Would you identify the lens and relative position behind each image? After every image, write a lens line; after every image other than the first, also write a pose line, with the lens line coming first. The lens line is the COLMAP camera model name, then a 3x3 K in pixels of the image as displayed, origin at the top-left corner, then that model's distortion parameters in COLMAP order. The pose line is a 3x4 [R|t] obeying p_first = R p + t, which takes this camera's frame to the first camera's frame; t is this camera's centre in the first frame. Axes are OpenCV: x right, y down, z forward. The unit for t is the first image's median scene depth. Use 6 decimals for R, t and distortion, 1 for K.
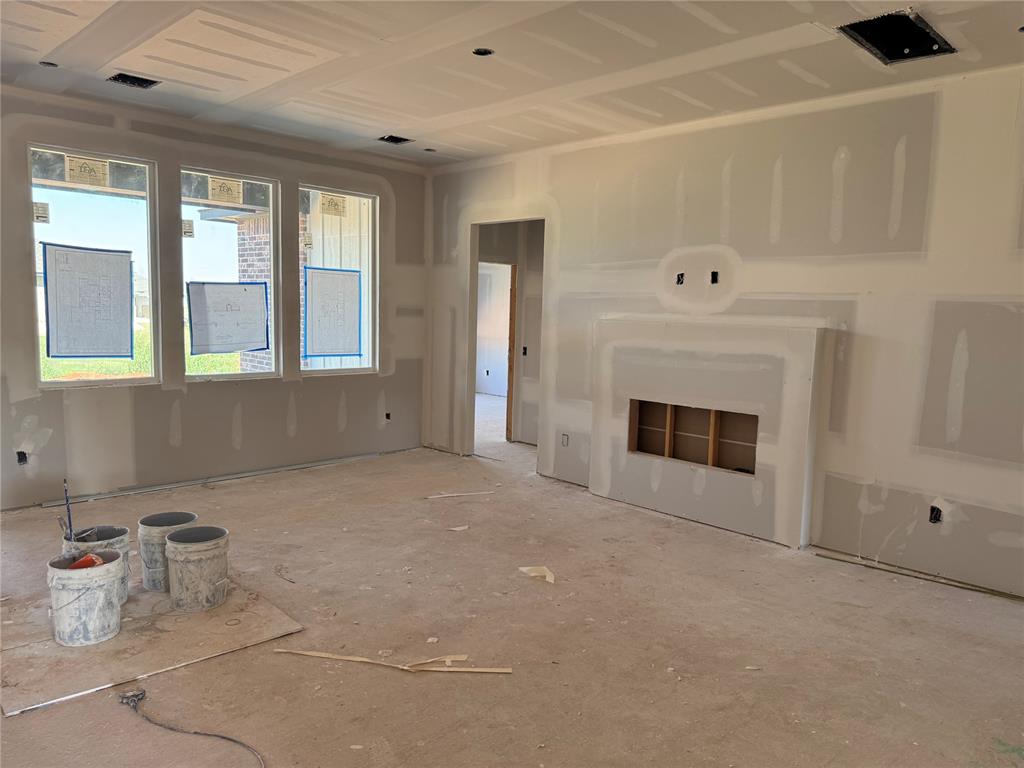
lens RADIAL K [[720.9, 0, 514.5], [0, 720.9, 381.3], [0, 0, 1]] dist [0.042658, -0.041504]
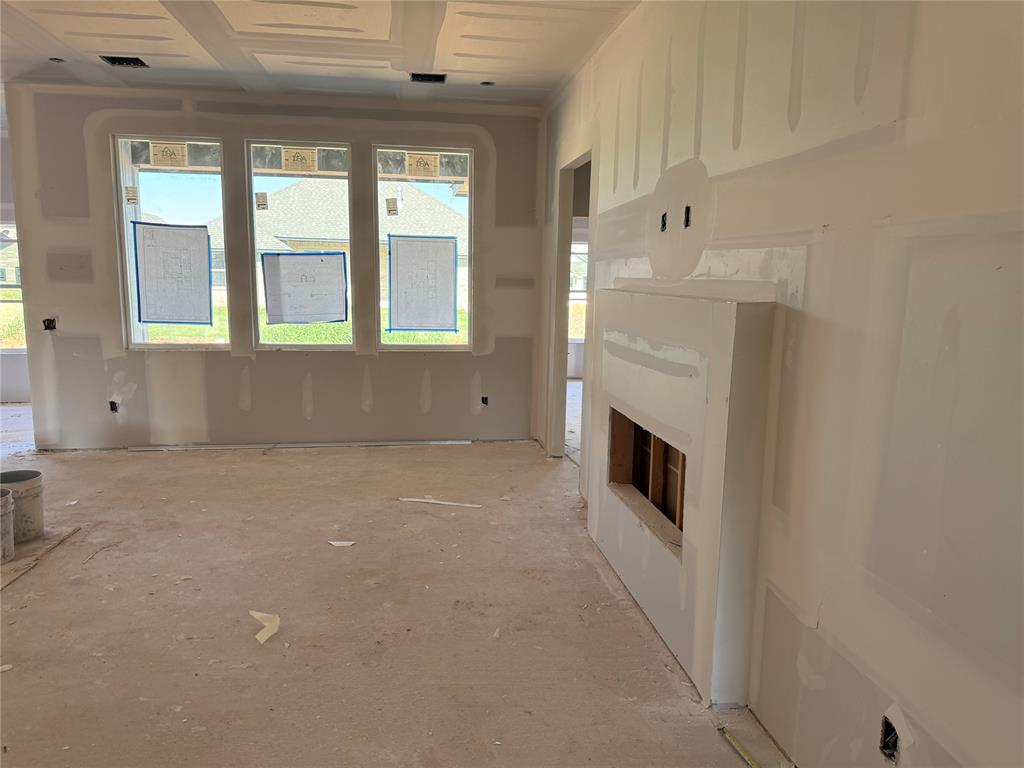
lens RADIAL K [[720.9, 0, 515.4], [0, 720.9, 384.9], [0, 0, 1]] dist [0.042658, -0.041504]
pose [[0.798090, 0.077319, -0.597557, 0.485160], [-0.055366, 0.996947, 0.055051, -0.027564], [0.599989, -0.010851, 0.799934, 0.399305]]
